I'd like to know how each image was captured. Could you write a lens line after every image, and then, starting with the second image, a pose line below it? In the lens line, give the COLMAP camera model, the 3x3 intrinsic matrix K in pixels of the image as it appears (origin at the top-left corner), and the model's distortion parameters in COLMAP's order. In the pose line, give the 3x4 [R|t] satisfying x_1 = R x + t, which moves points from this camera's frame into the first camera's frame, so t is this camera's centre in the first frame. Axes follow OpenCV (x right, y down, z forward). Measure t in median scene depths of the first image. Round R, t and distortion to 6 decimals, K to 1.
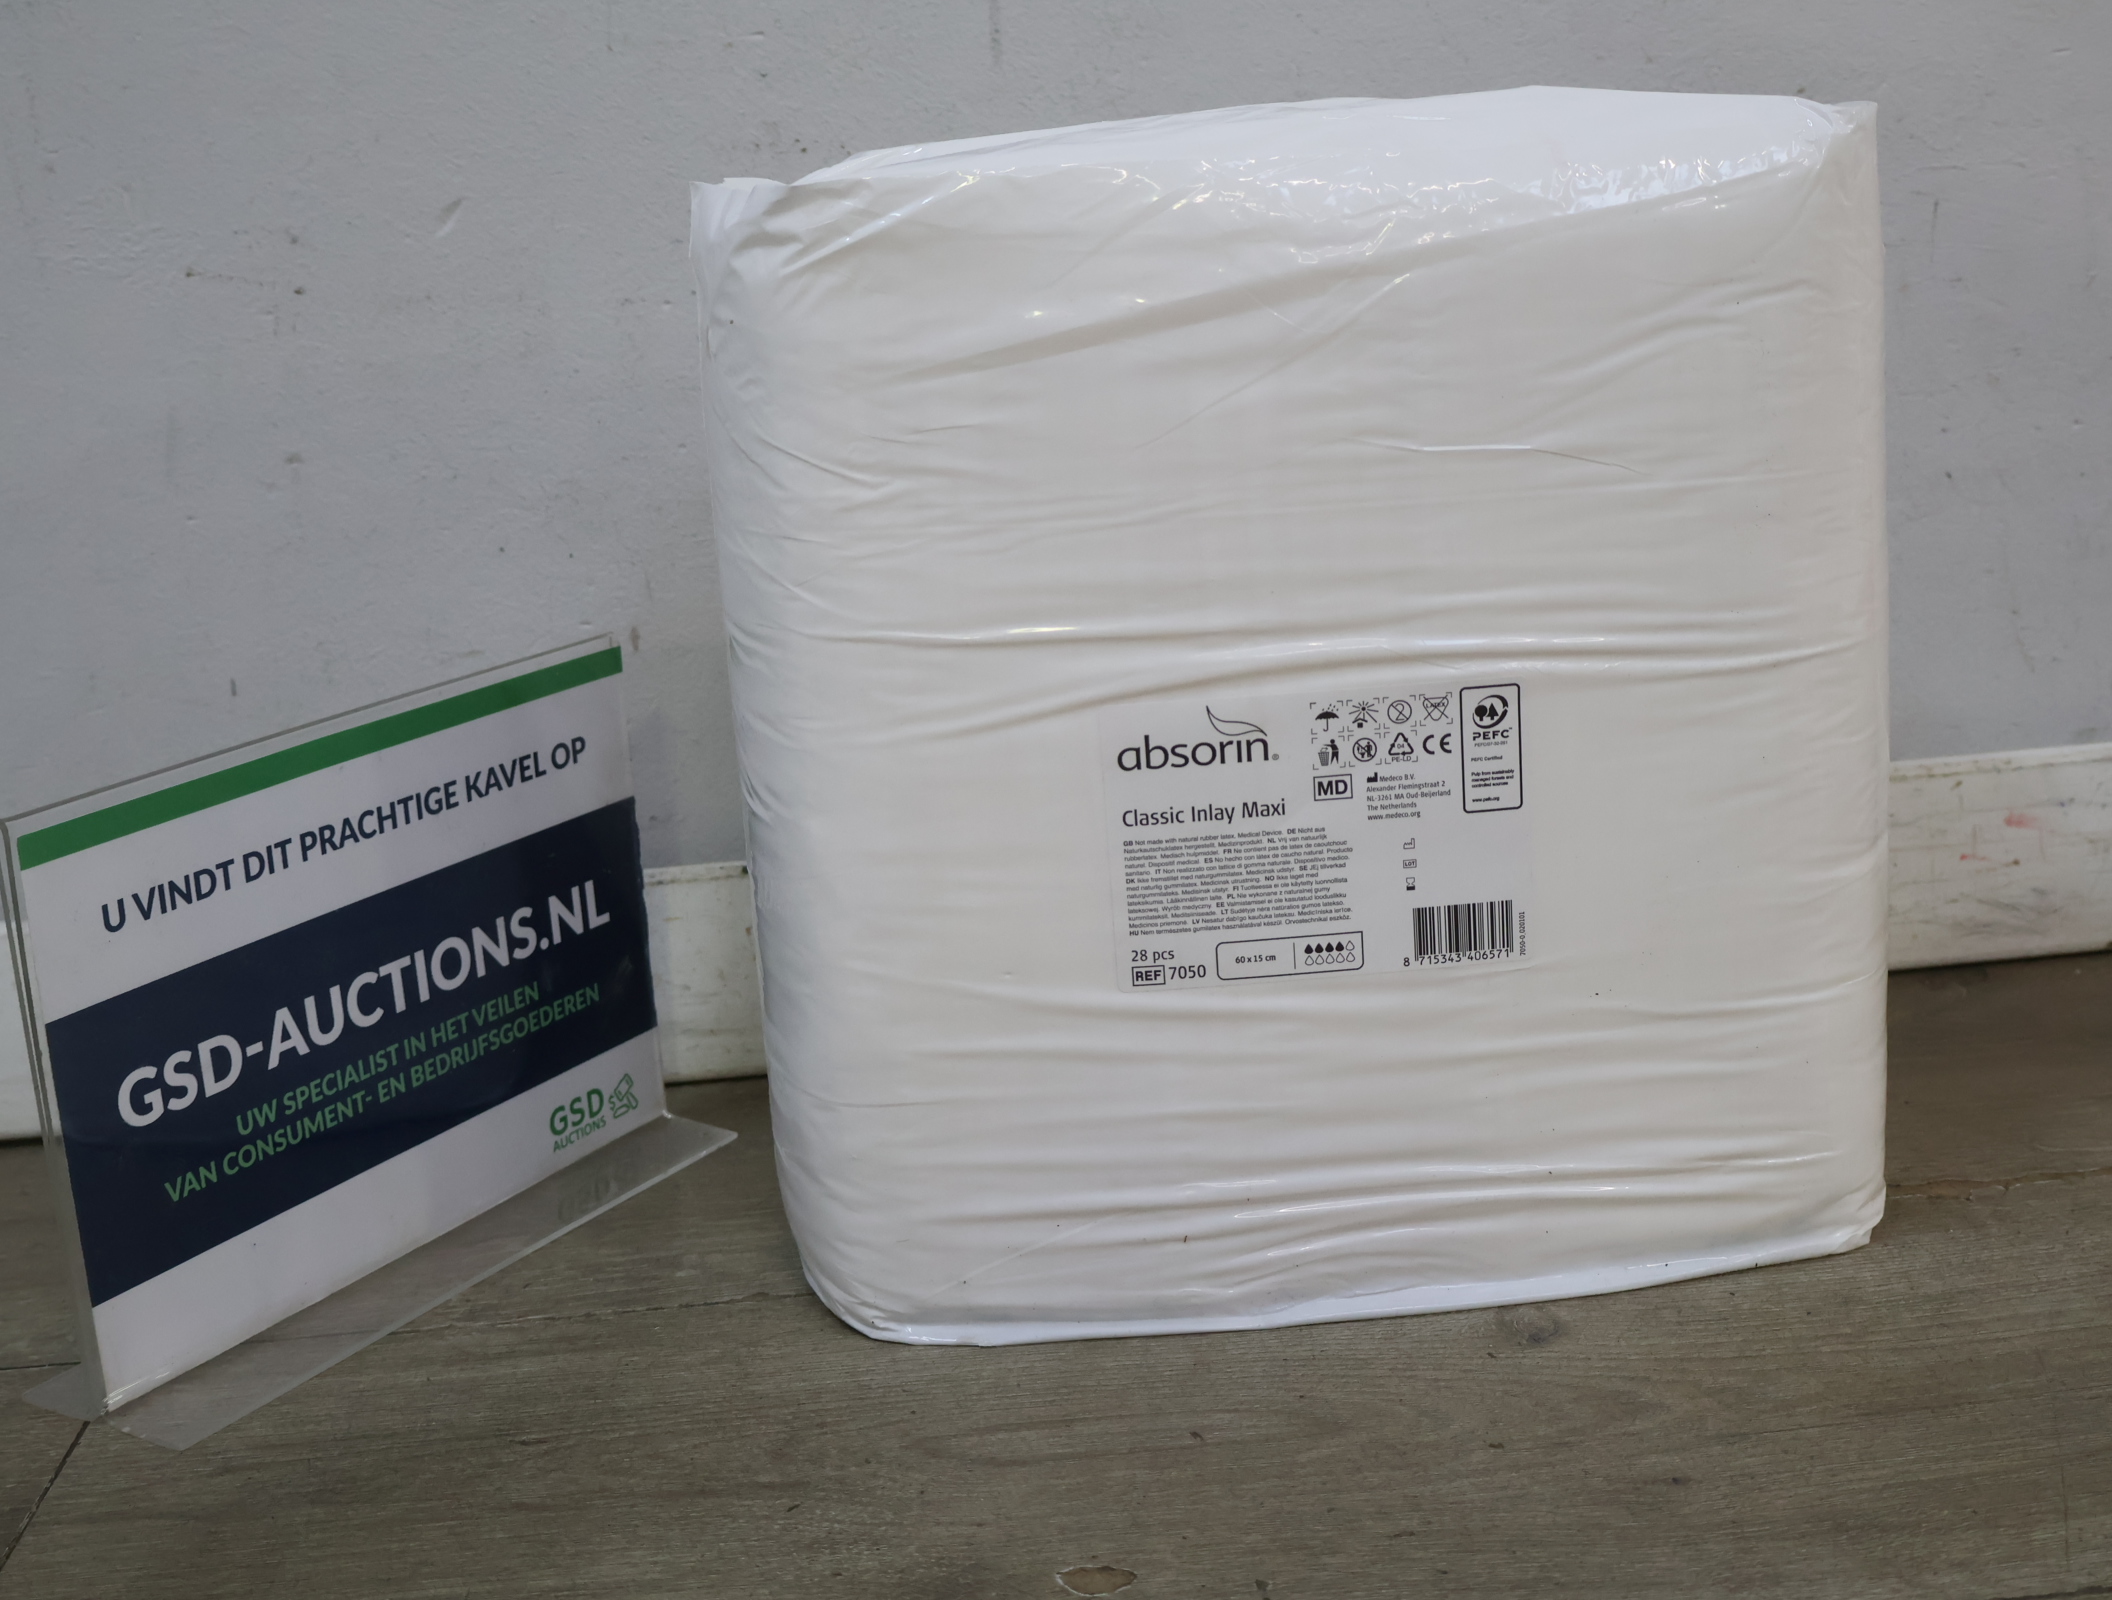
lens RADIAL K [[2657.2, 0, 1056.0], [0, 2657.2, 800.0], [0, 0, 1]] dist [0.001215, 0.003938]
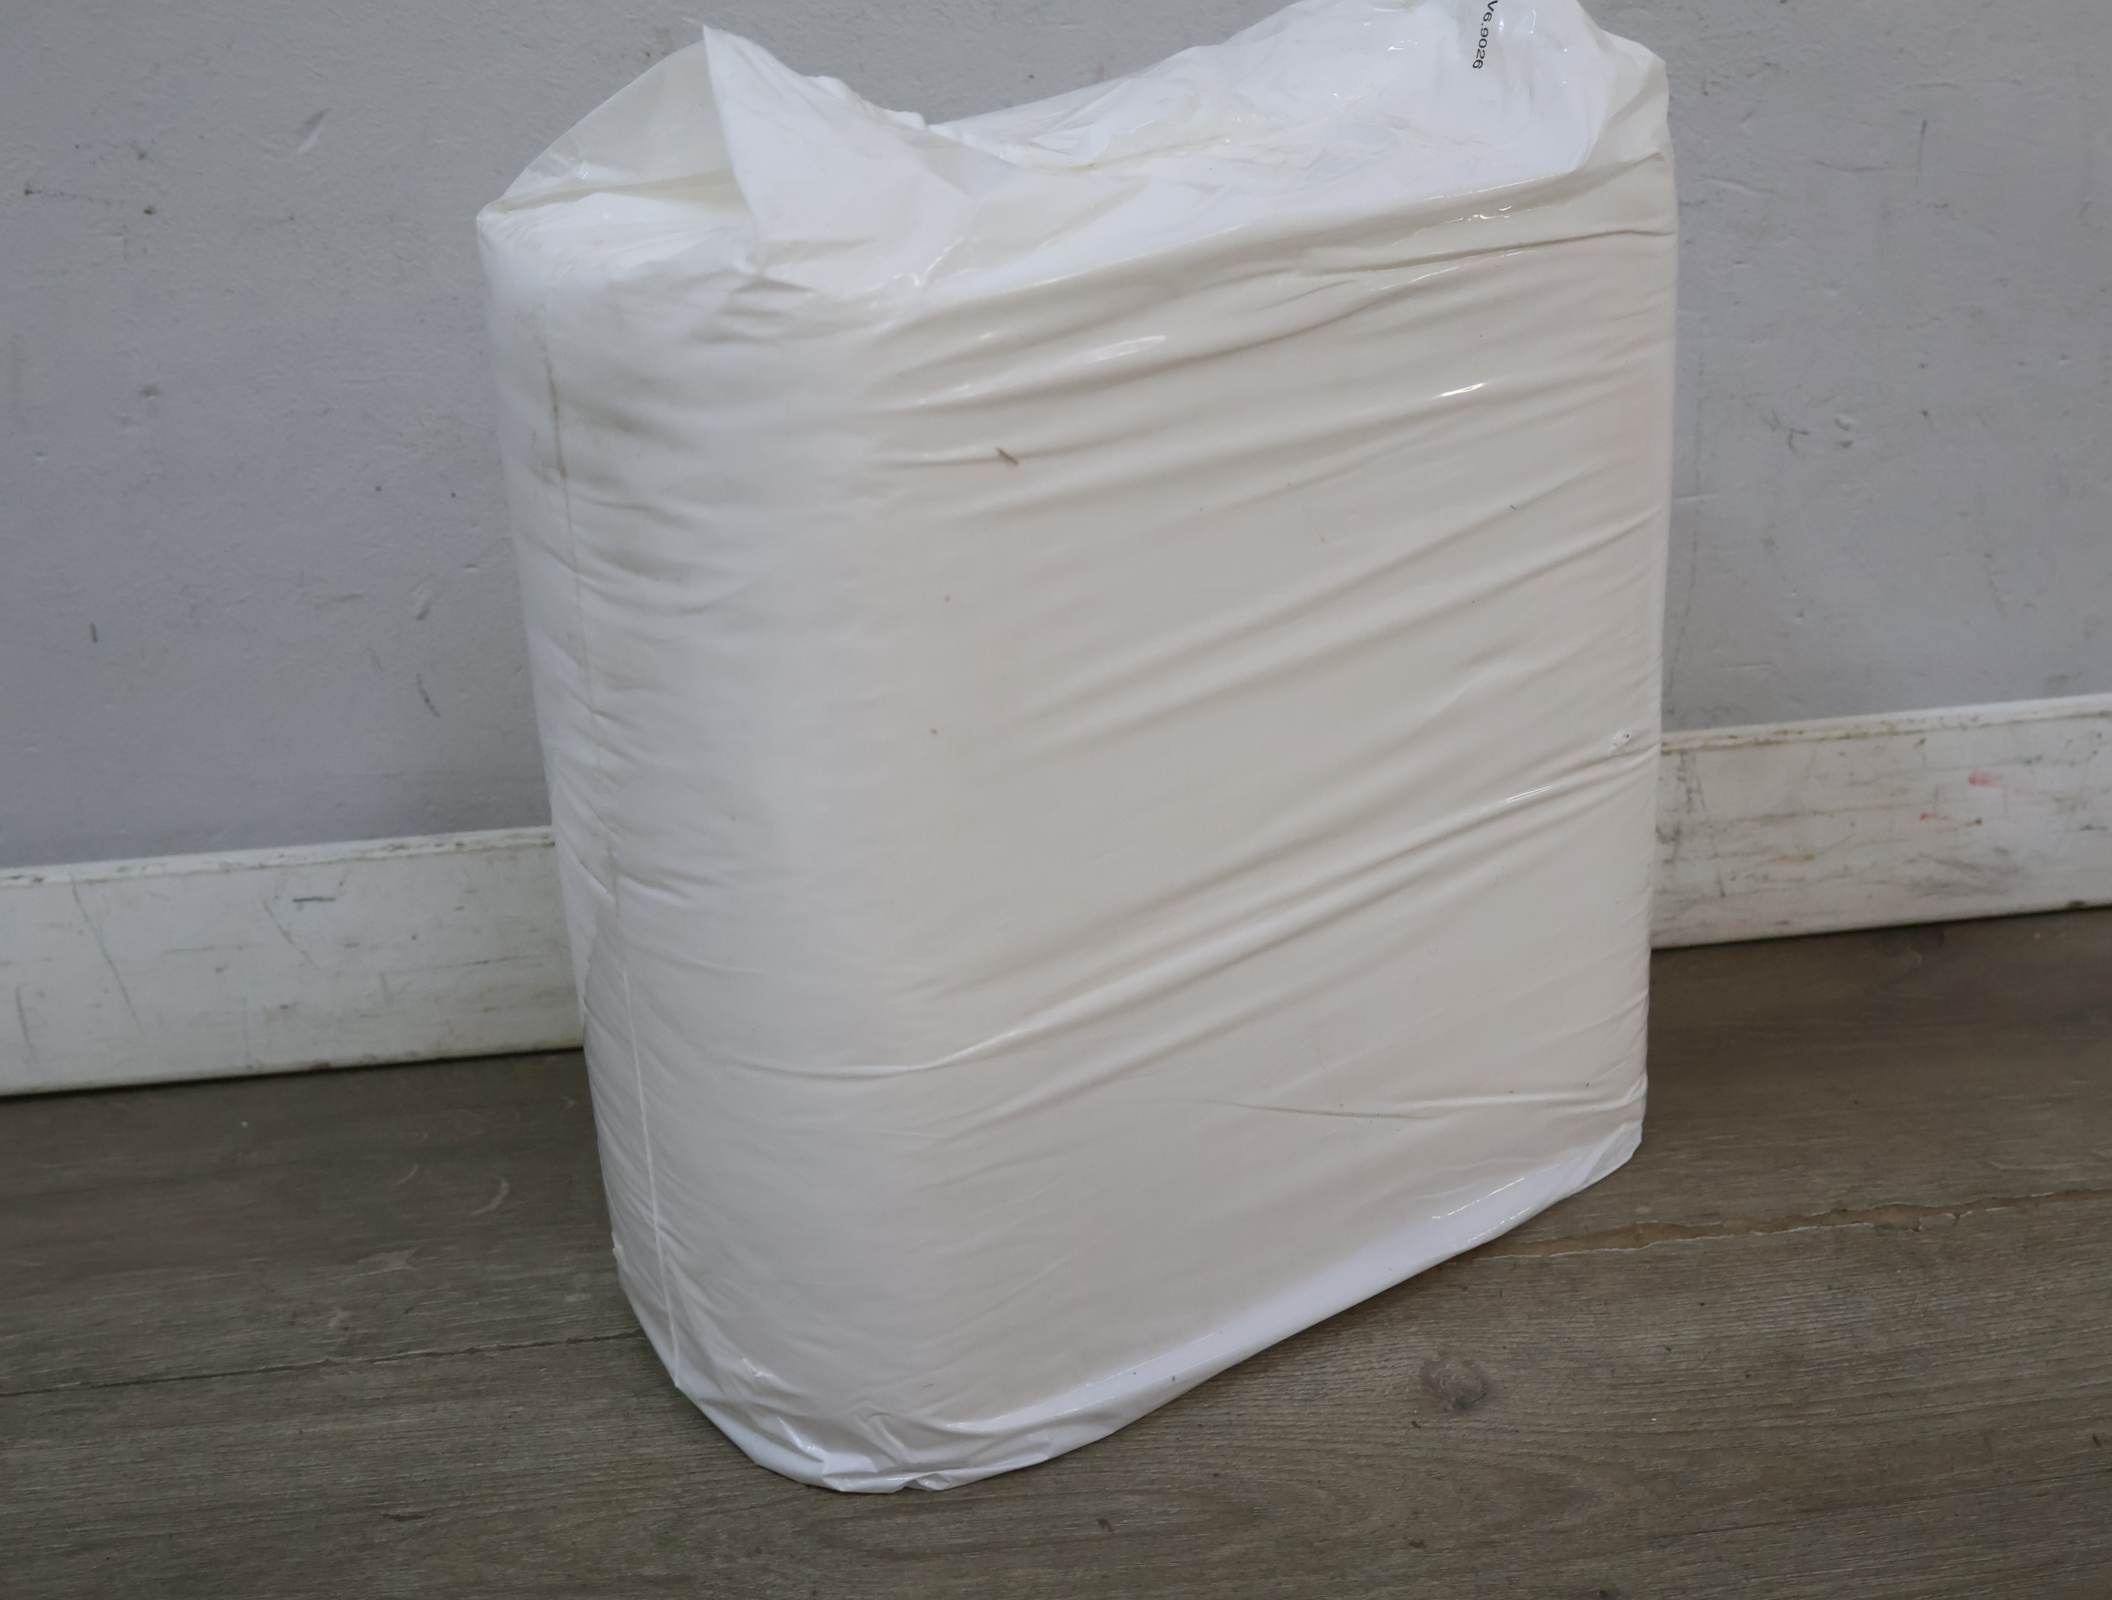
lens RADIAL K [[2657.2, 0, 1056.0], [0, 2657.2, 800.0], [0, 0, 1]] dist [0.001215, 0.003938]
pose [[0.999811, 0.004858, 0.018803, 0.015890], [-0.006823, 0.994353, 0.105905, -0.115775], [-0.018182, -0.106013, 0.994198, 0.078180]]
